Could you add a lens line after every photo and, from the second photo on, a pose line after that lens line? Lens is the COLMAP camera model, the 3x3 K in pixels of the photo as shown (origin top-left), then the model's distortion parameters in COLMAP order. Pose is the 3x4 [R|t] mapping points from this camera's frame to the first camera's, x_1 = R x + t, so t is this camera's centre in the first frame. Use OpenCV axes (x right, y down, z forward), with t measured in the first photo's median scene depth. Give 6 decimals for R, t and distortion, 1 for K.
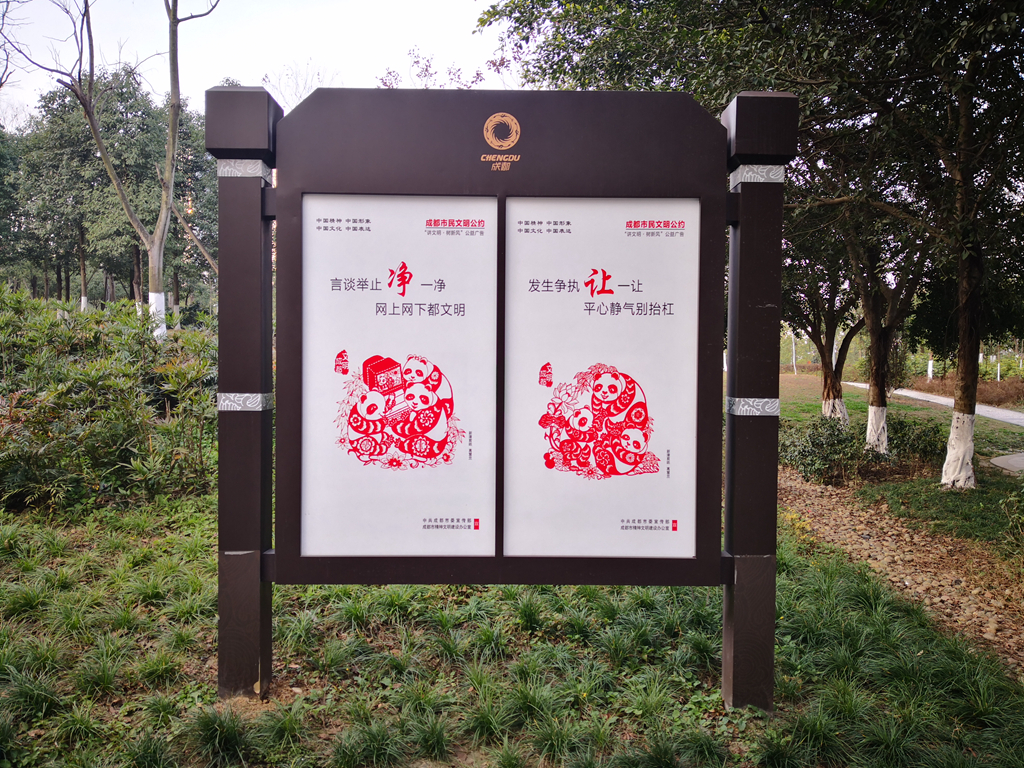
lens RADIAL K [[839.1, 0, 512.6], [0, 839.1, 385.0], [0, 0, 1]] dist [-0.002743, -0.002468]
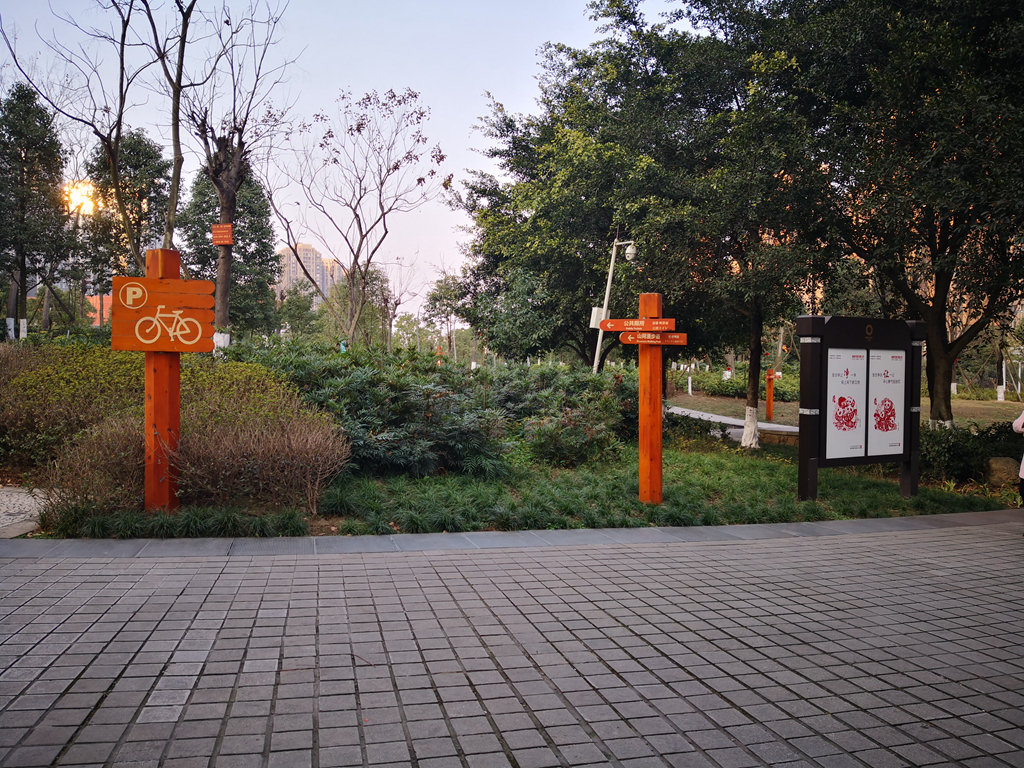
lens RADIAL K [[839.1, 0, 511.2], [0, 839.1, 384.1], [0, 0, 1]] dist [-0.002743, -0.002468]
pose [[0.881037, -0.010891, 0.472922, -2.839815], [0.009879, 0.999941, 0.004623, -0.111595], [-0.472944, 0.000600, 0.881092, -1.274292]]
